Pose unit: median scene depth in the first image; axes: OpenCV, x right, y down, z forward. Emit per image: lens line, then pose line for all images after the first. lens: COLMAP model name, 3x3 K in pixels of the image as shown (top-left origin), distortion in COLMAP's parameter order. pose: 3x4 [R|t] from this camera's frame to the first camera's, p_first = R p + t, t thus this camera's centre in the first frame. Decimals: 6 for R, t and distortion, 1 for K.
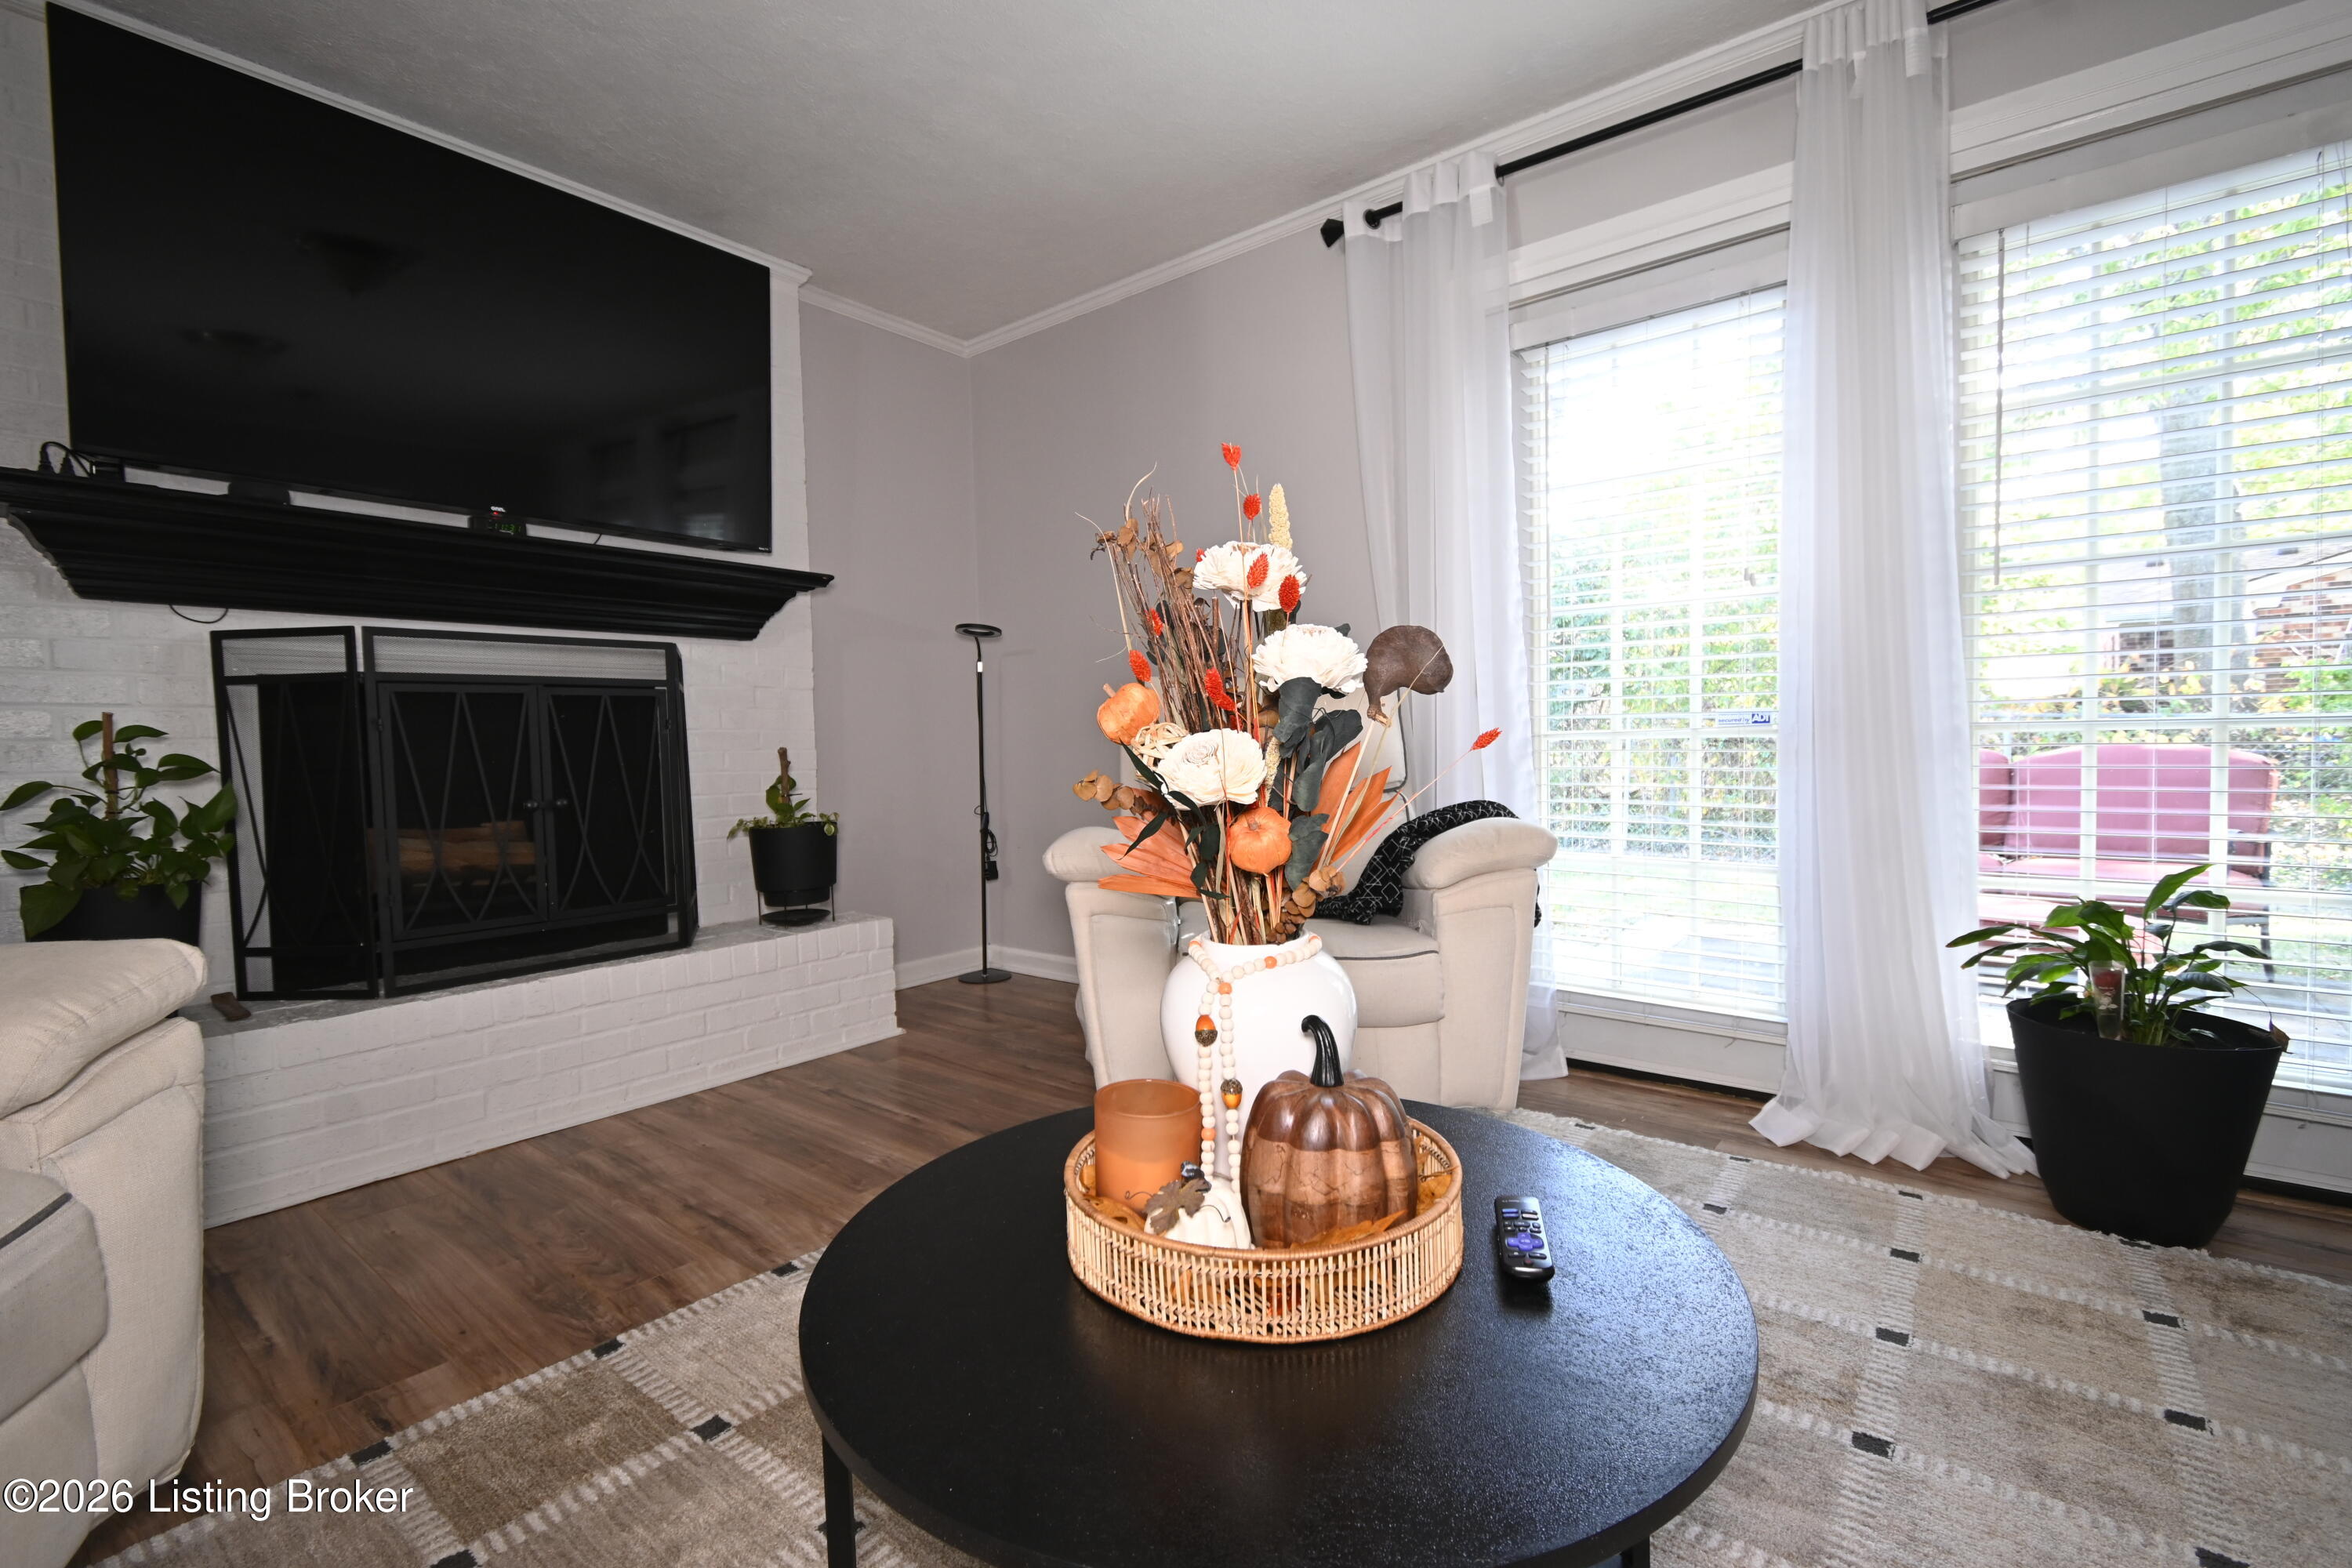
lens RADIAL K [[1044.6, 0, 1177.3], [0, 1044.6, 782.4], [0, 0, 1]] dist [0.001486, -0.001179]
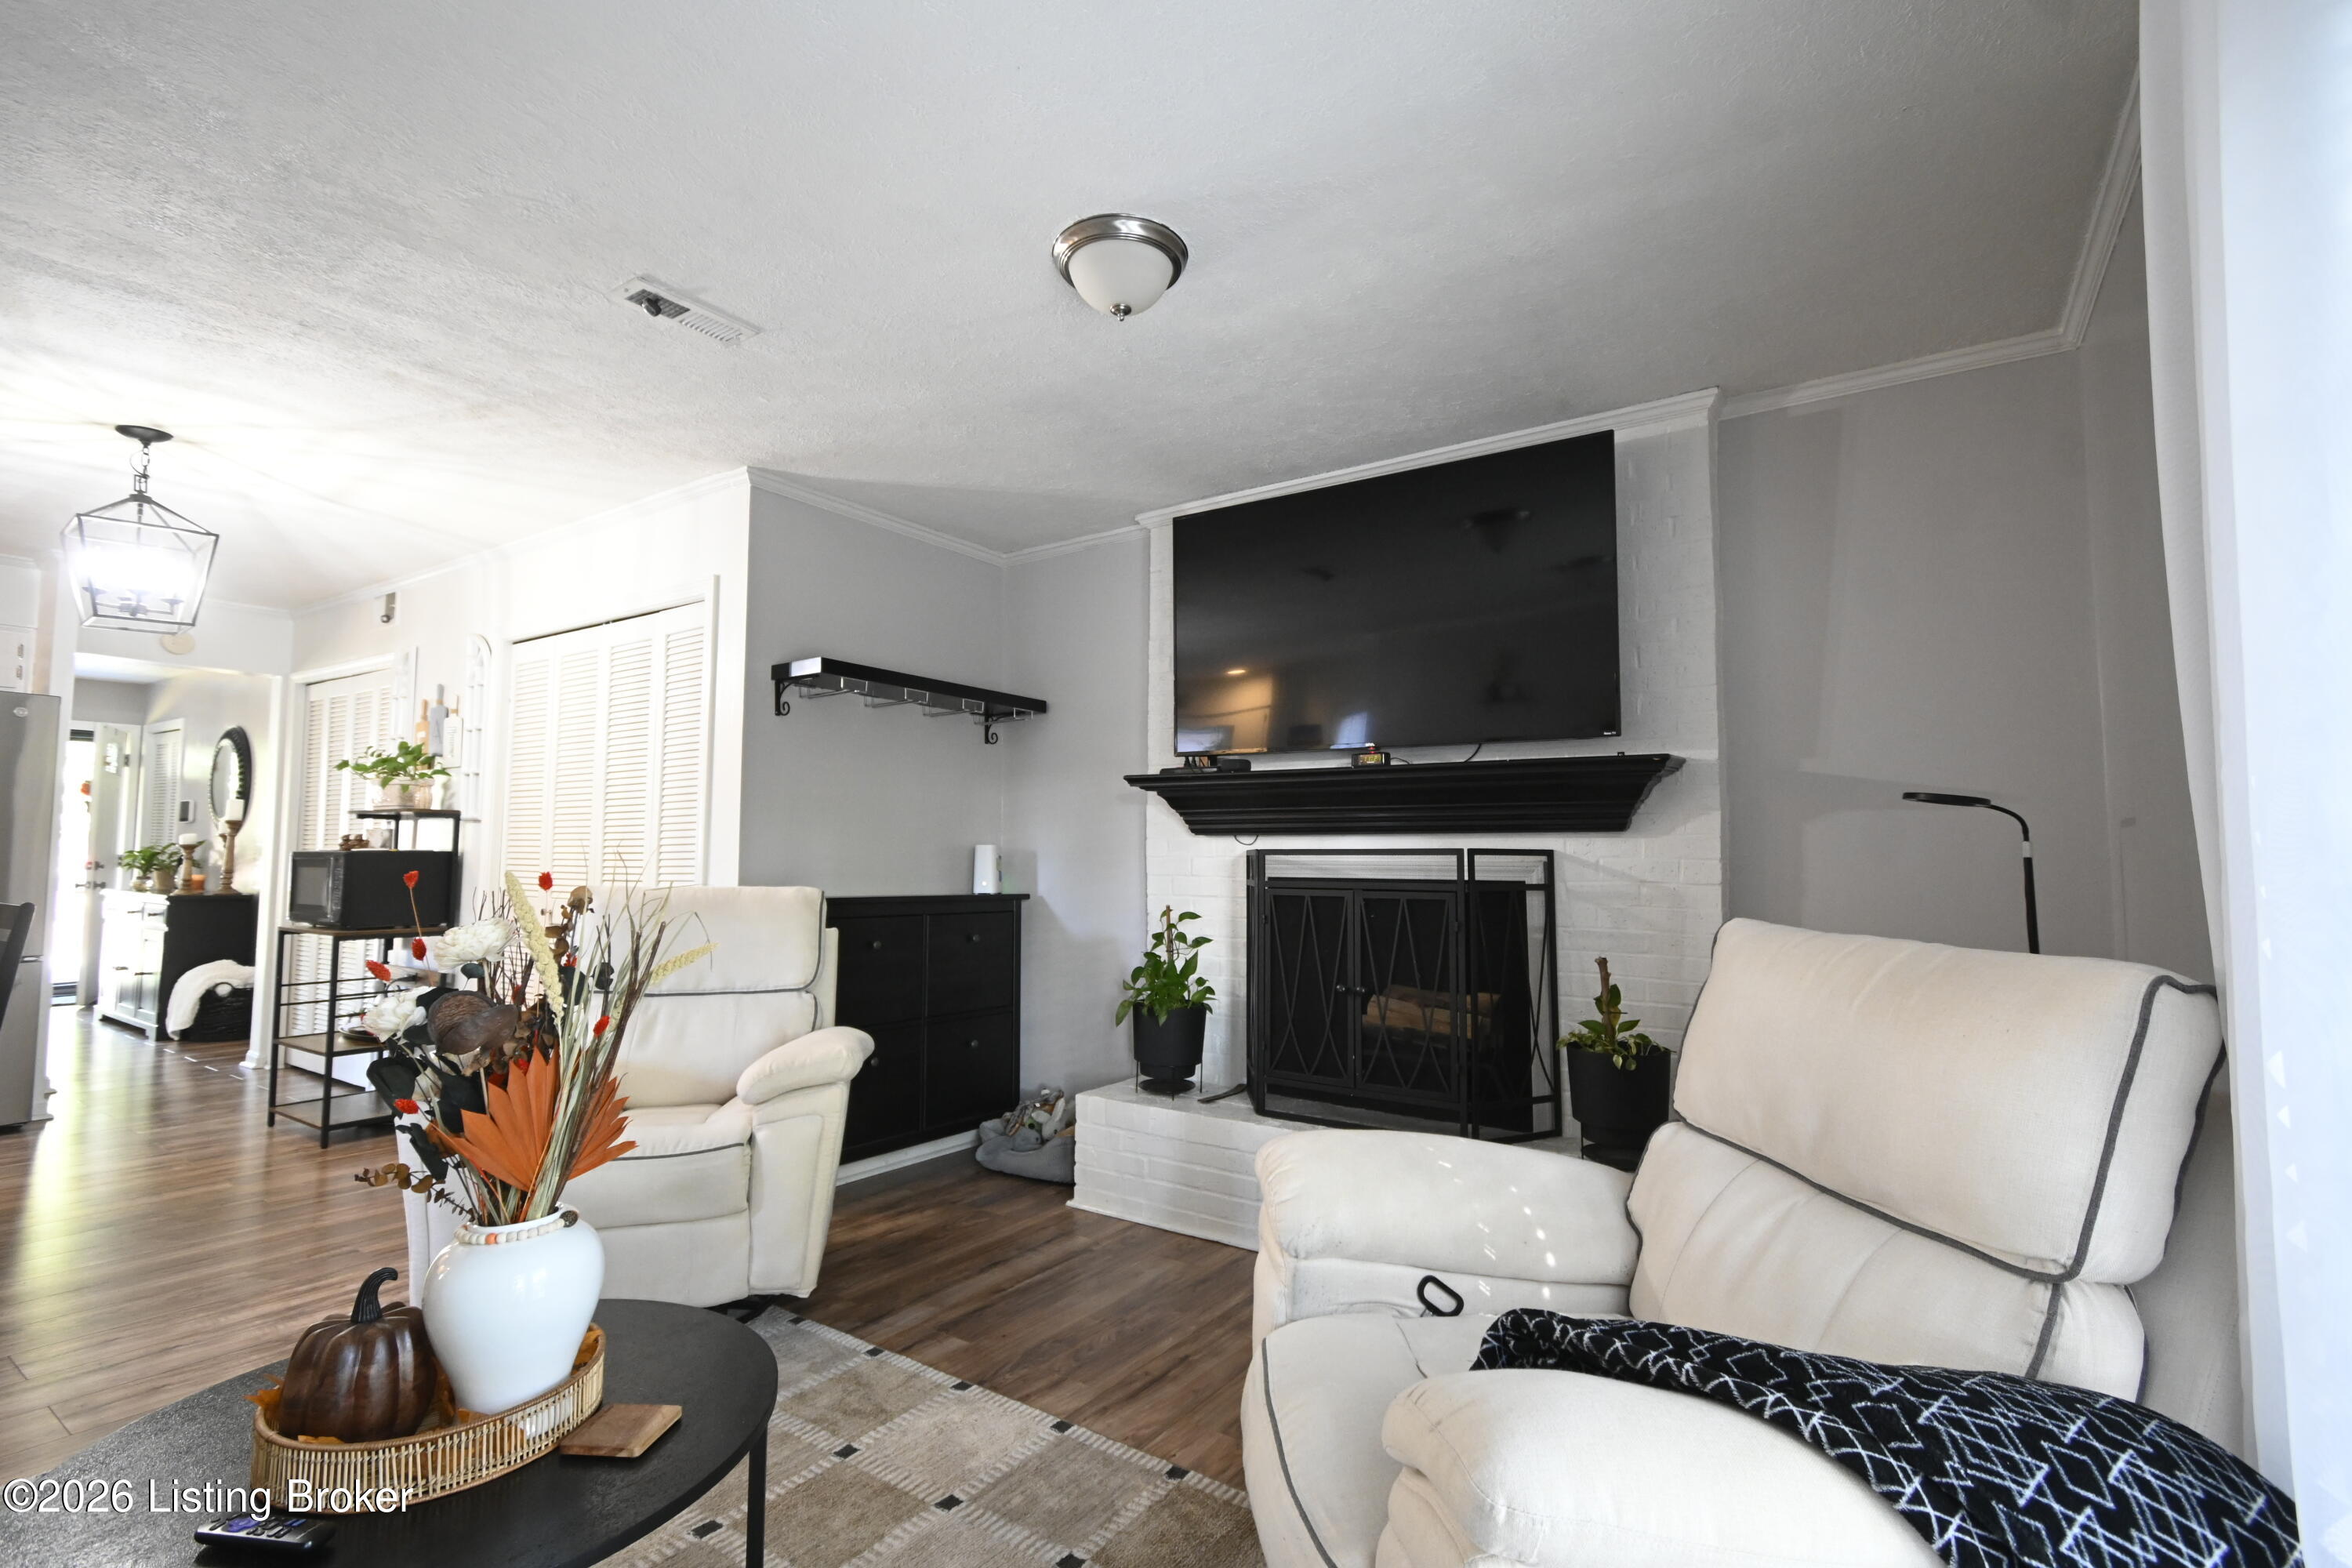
lens RADIAL K [[1044.6, 0, 1179.5], [0, 1044.6, 784.6], [0, 0, 1]] dist [0.001486, -0.001179]
pose [[0.097856, -0.047764, -0.994054, 0.702310], [-0.046683, 0.997528, -0.052526, -0.169930], [0.994105, 0.051546, 0.095384, 0.805887]]
